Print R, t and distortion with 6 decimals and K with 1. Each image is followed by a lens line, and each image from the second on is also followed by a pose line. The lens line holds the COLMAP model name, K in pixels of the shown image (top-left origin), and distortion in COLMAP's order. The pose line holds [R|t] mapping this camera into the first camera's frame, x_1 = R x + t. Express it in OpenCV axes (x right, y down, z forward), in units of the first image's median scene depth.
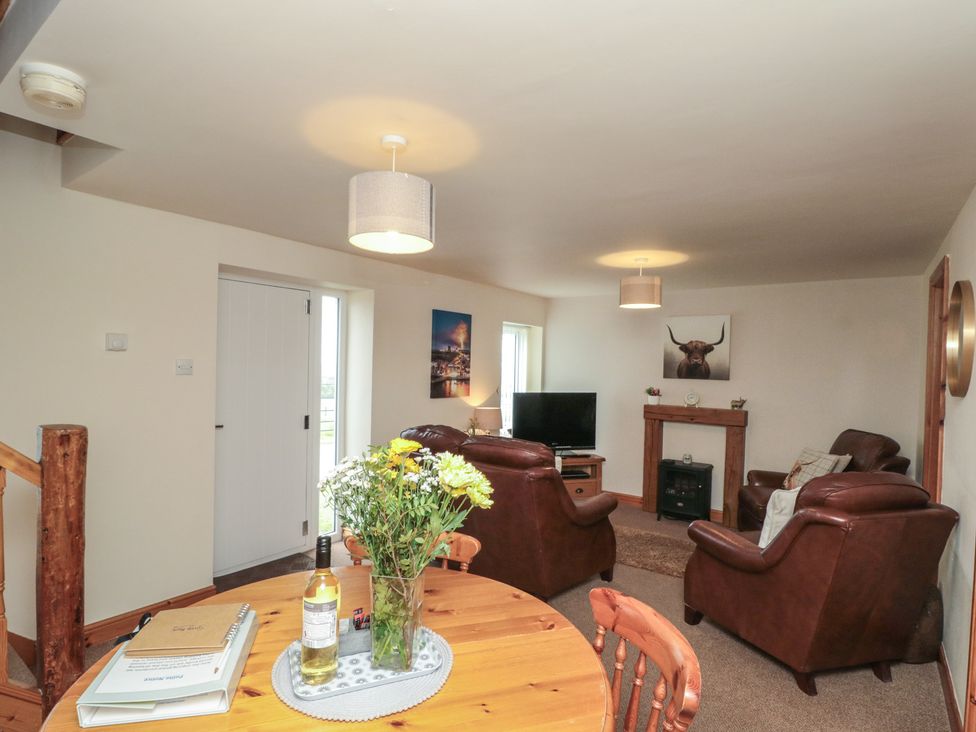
lens RADIAL K [[510.2, 0, 487.9], [0, 510.2, 369.9], [0, 0, 1]] dist [0.001240, -0.002432]
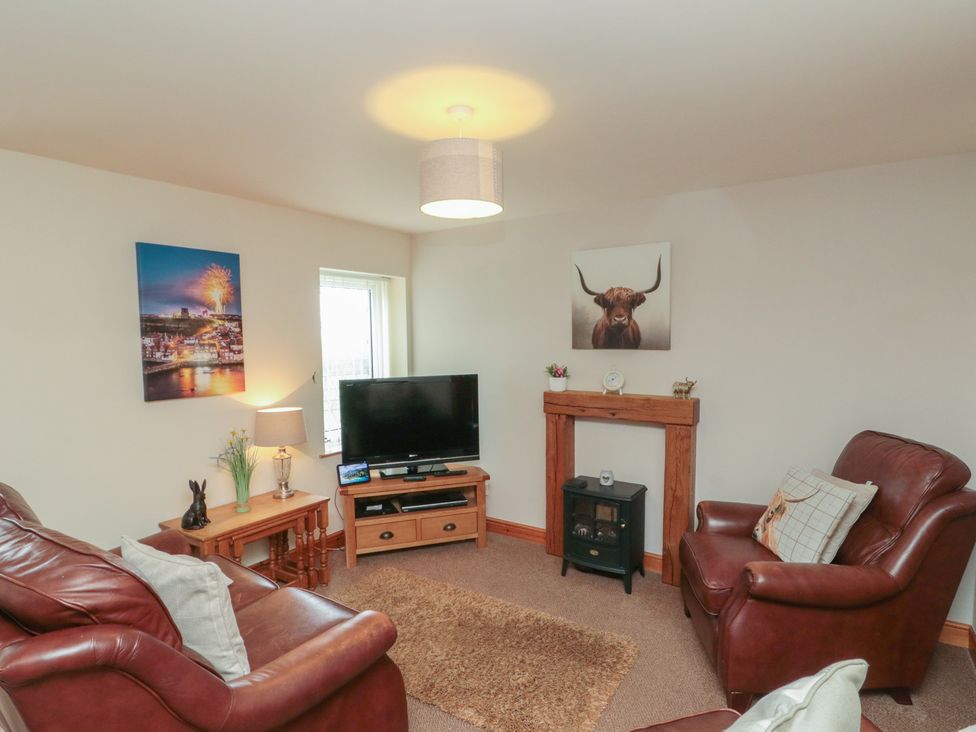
lens RADIAL K [[516.8, 0, 490.9], [0, 516.8, 371.3], [0, 0, 1]] dist [0.001294, -0.012461]
pose [[0.998585, -0.037029, 0.038157, 0.231517], [0.034546, 0.997365, 0.063799, -0.001087], [-0.040419, -0.062391, 0.997233, 0.384817]]
